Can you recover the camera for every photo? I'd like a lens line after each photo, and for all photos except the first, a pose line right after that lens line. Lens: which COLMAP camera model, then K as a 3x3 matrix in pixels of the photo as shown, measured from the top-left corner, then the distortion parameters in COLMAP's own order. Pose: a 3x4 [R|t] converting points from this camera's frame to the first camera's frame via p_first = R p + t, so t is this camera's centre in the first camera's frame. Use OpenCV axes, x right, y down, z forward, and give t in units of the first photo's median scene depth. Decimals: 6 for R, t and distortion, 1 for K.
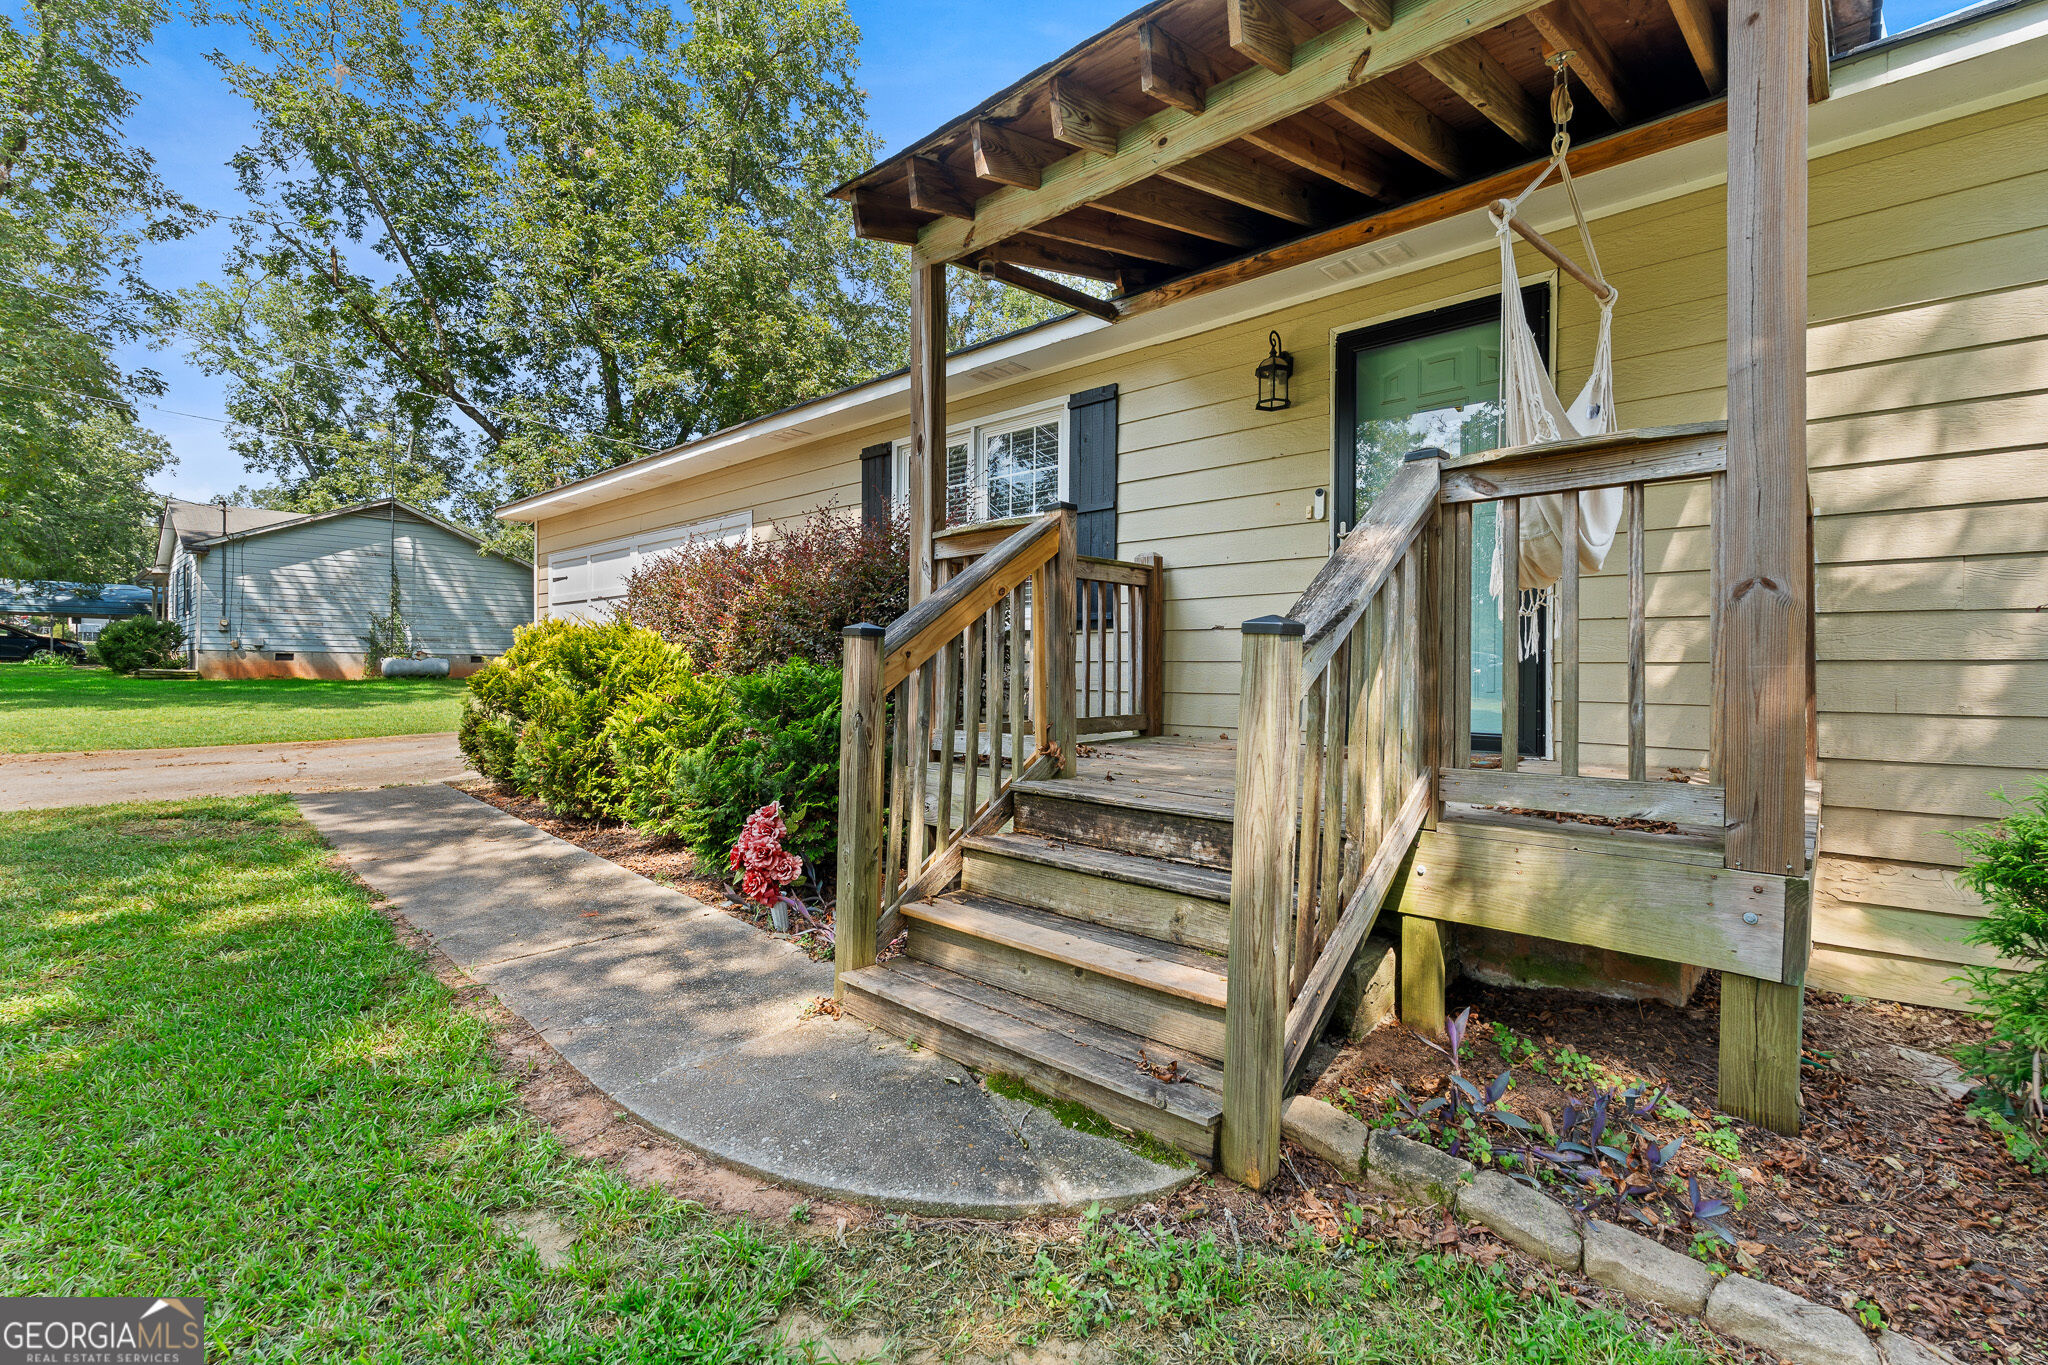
lens RADIAL K [[901.8, 0, 1027.9], [0, 901.8, 677.0], [0, 0, 1]] dist [0.002305, -0.000770]
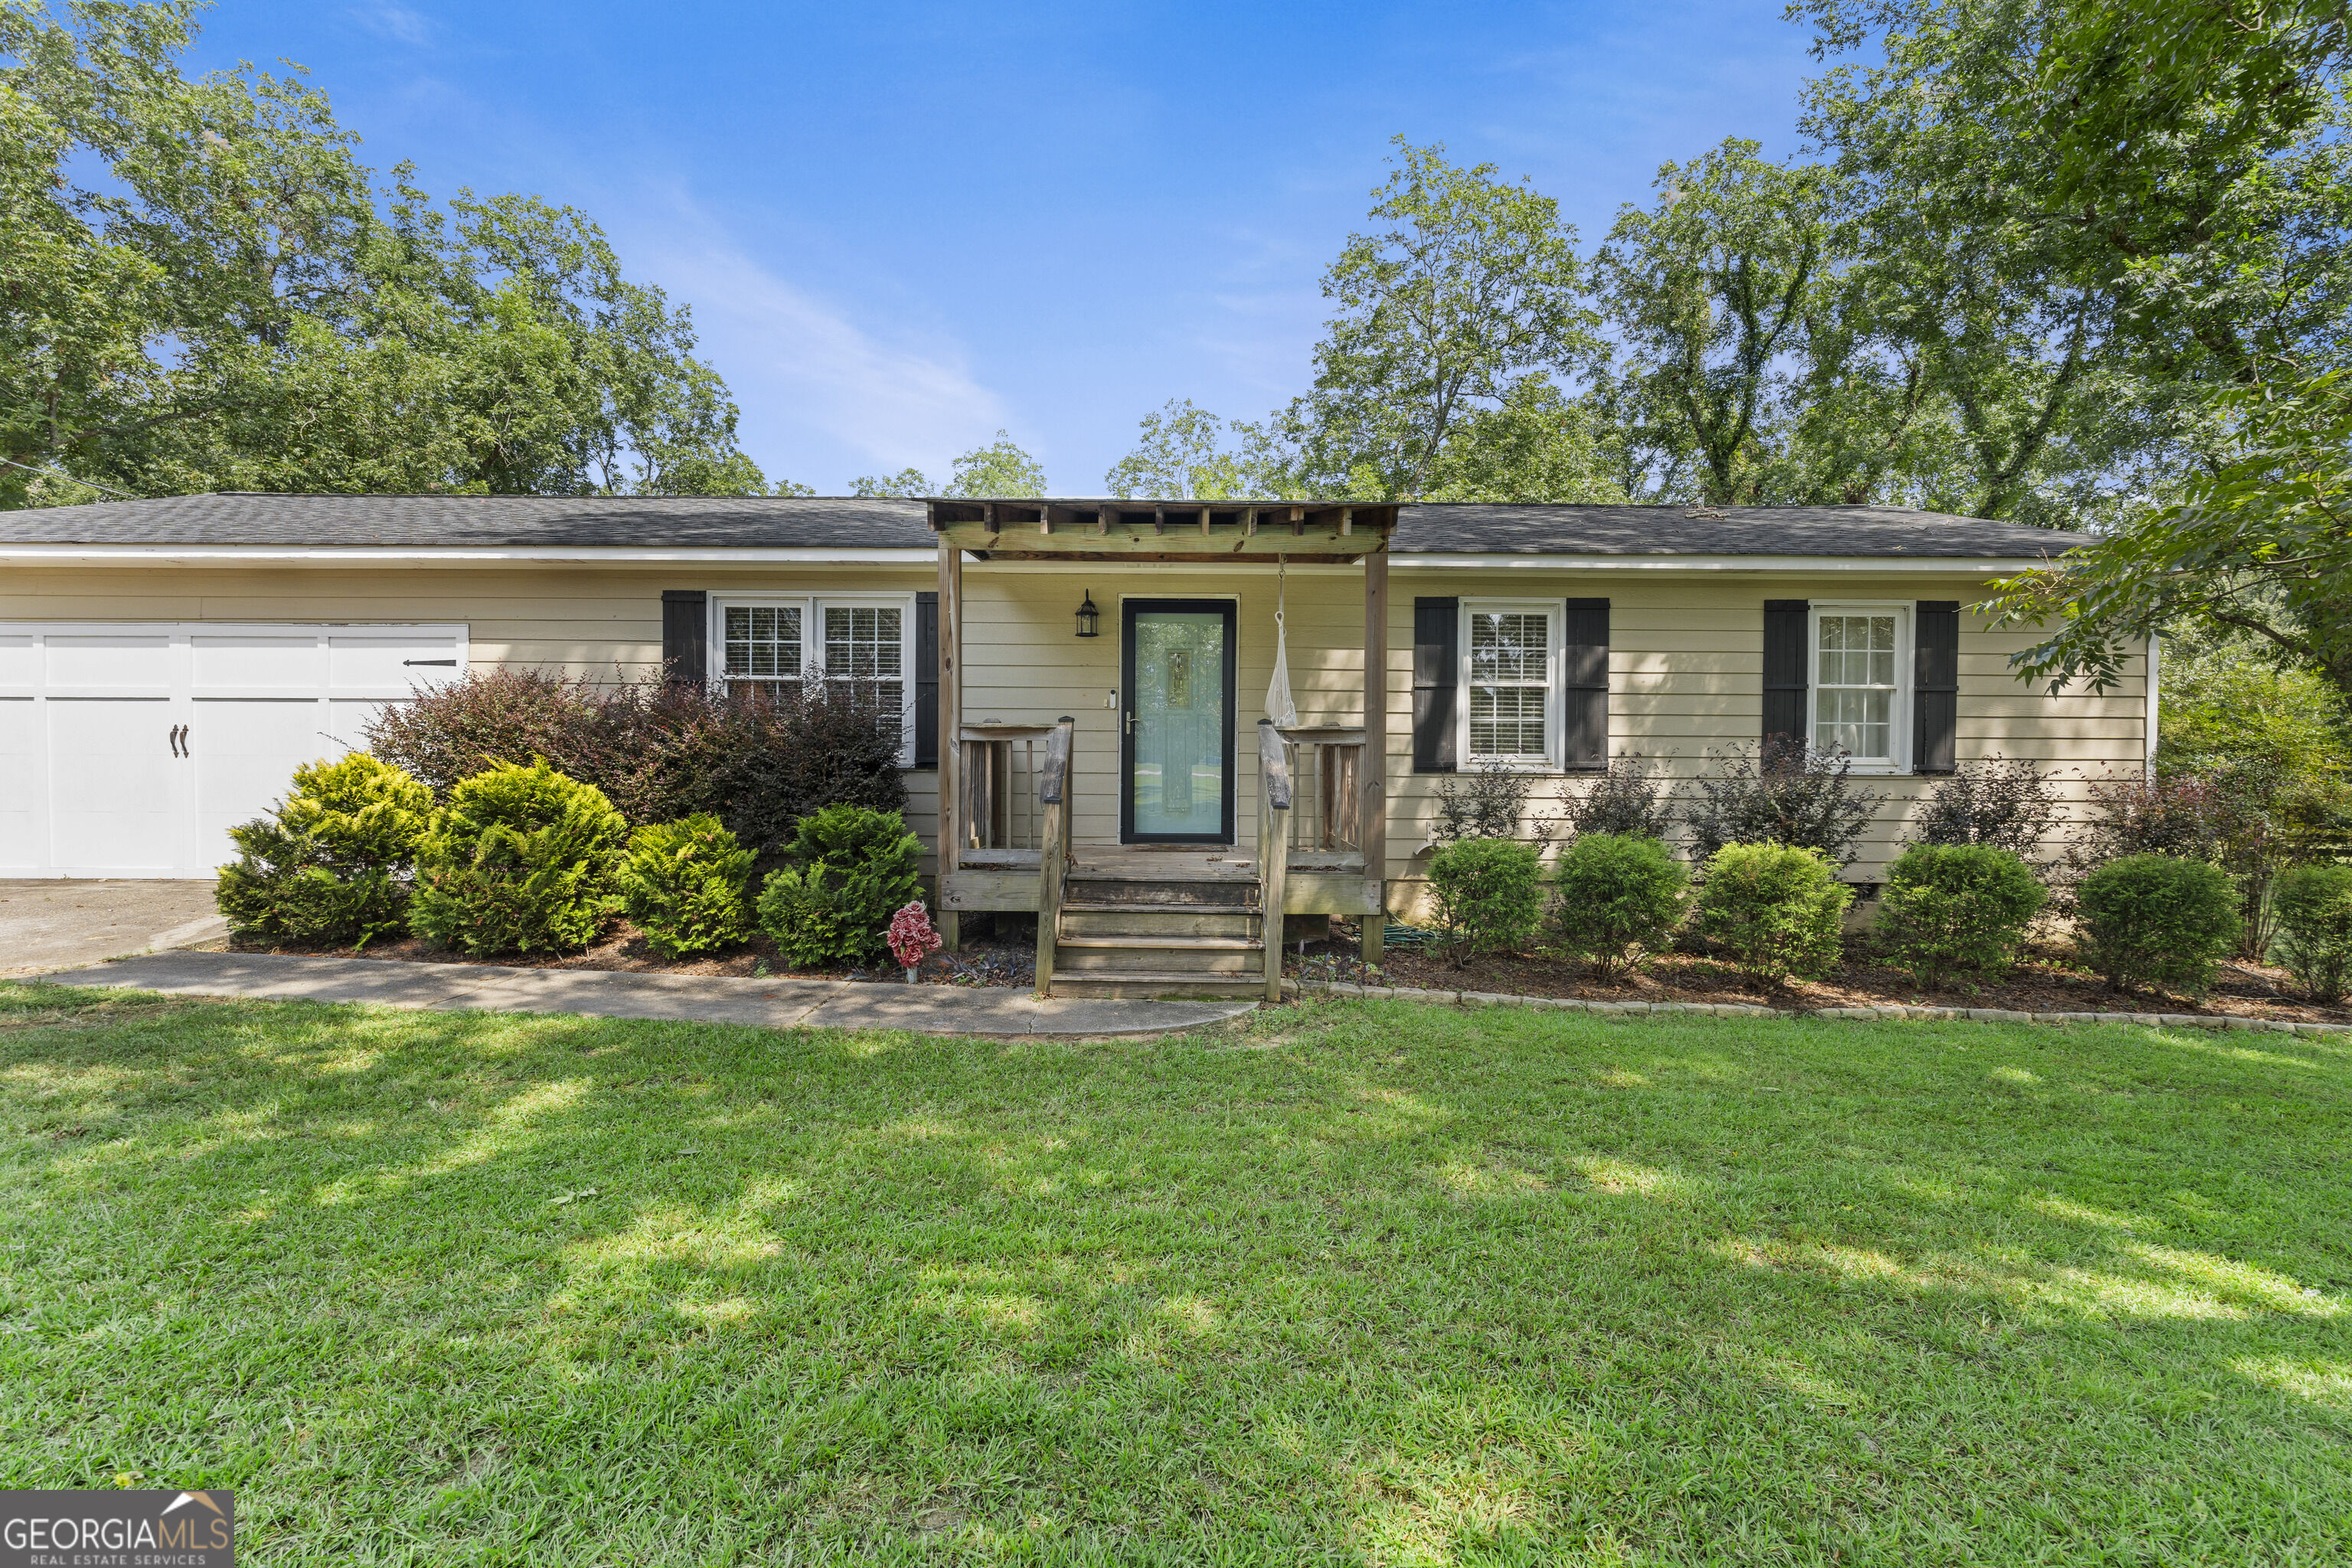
lens RADIAL K [[1035.6, 0, 1180.1], [0, 1035.6, 782.2], [0, 0, 1]] dist [0.002305, -0.000770]
pose [[0.741723, -0.014365, 0.670552, -0.399051], [0.002761, 0.999828, 0.018365, -0.035104], [-0.670700, -0.011771, 0.741635, -0.225670]]
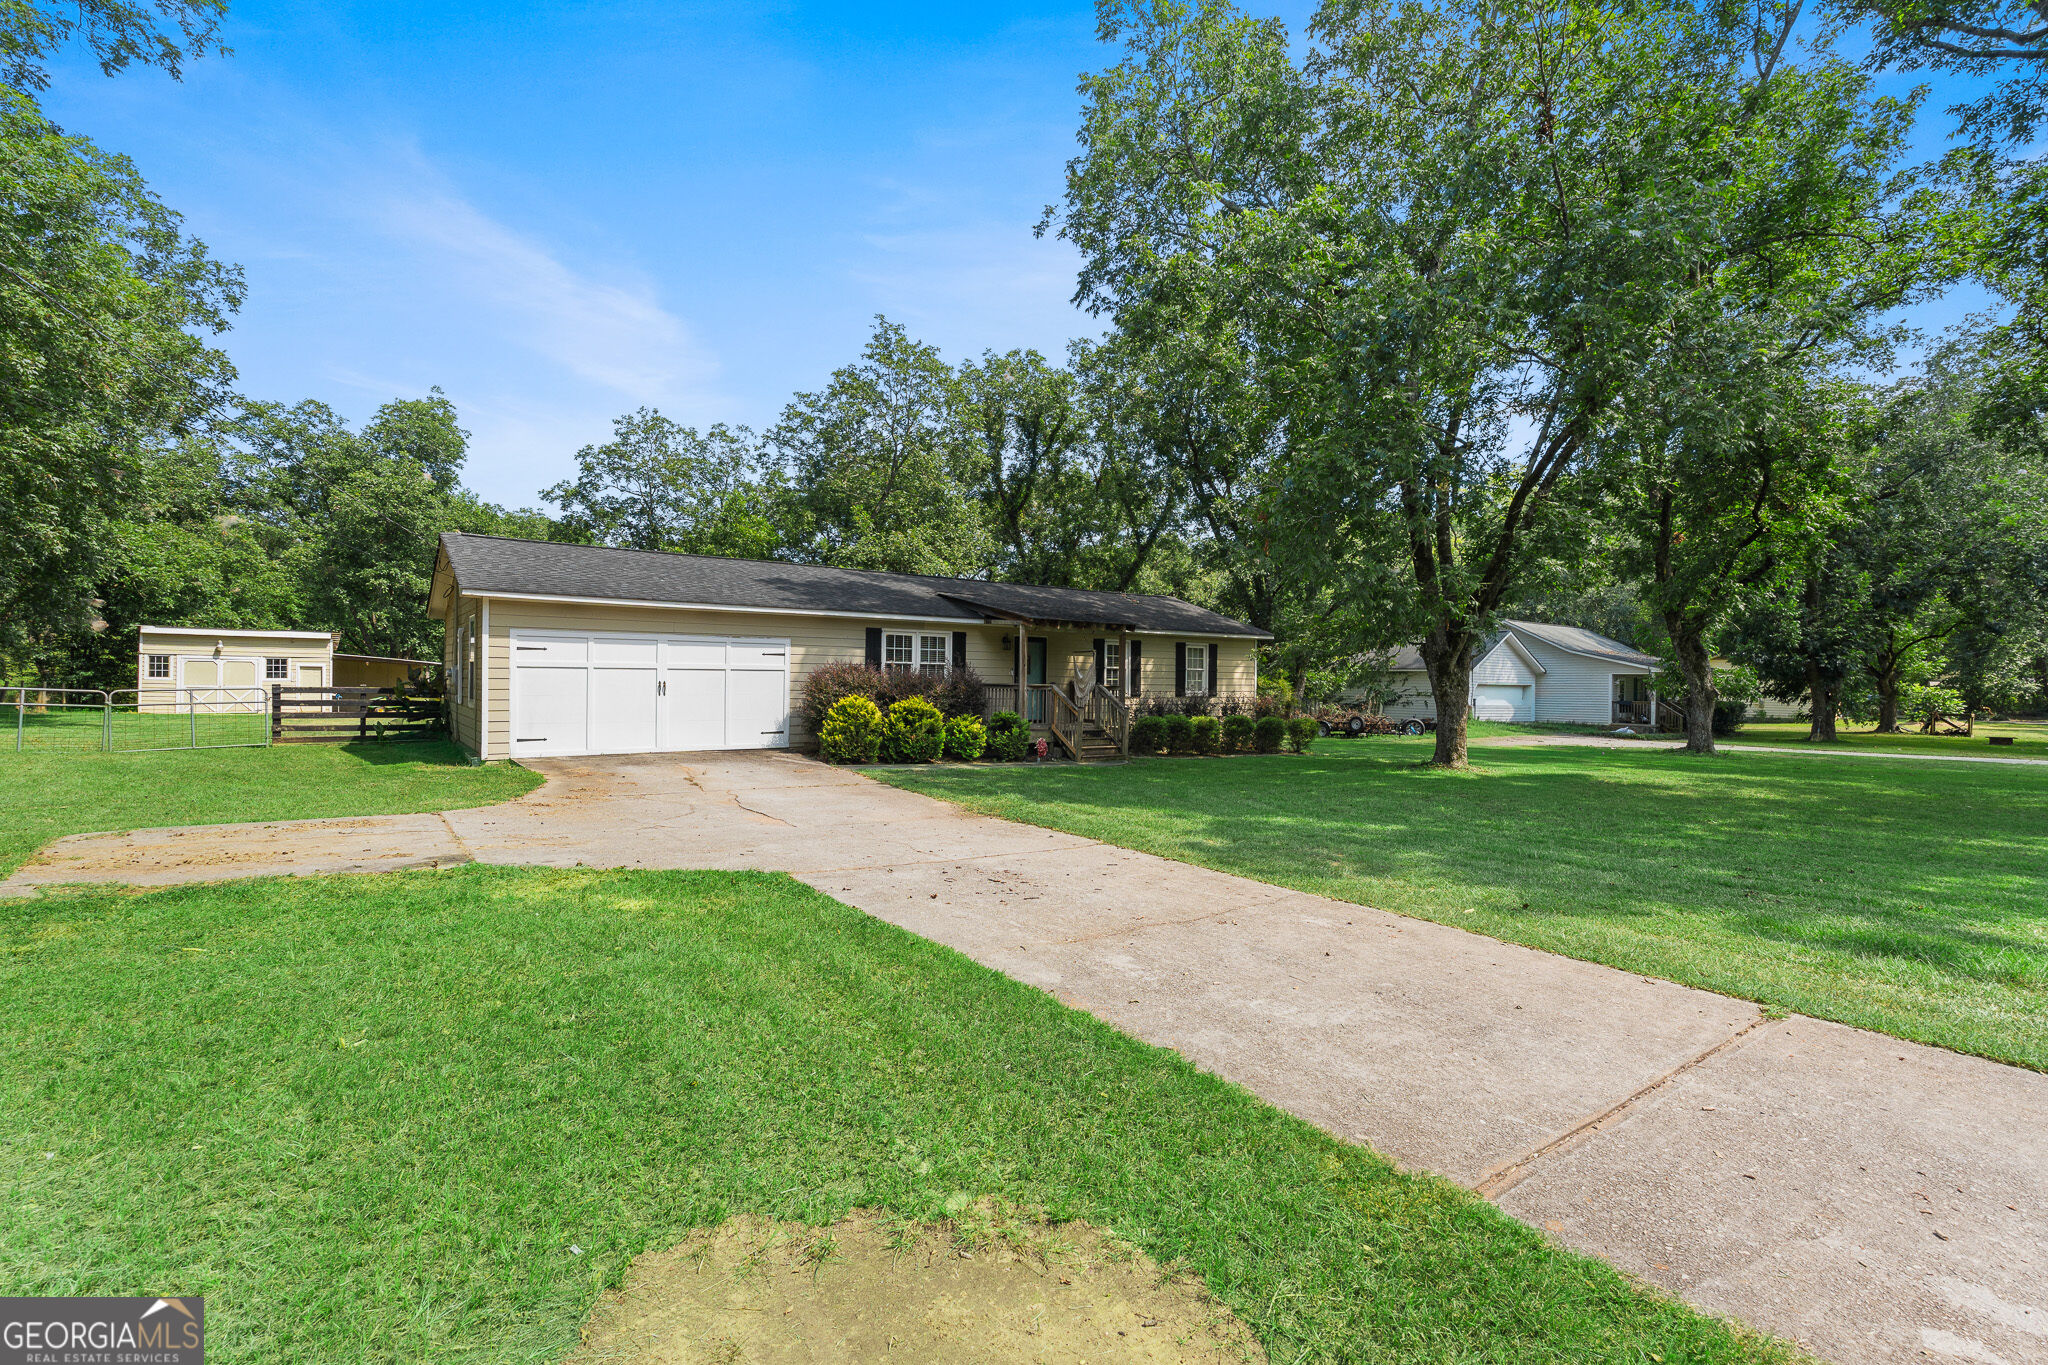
lens RADIAL K [[901.8, 0, 1019.3], [0, 901.8, 689.8], [0, 0, 1]] dist [0.002305, -0.000770]
pose [[0.207227, -0.013312, 0.978202, -1.940911], [-0.002071, 0.999899, 0.014046, -0.078297], [-0.978291, -0.004936, 0.207179, 0.006661]]
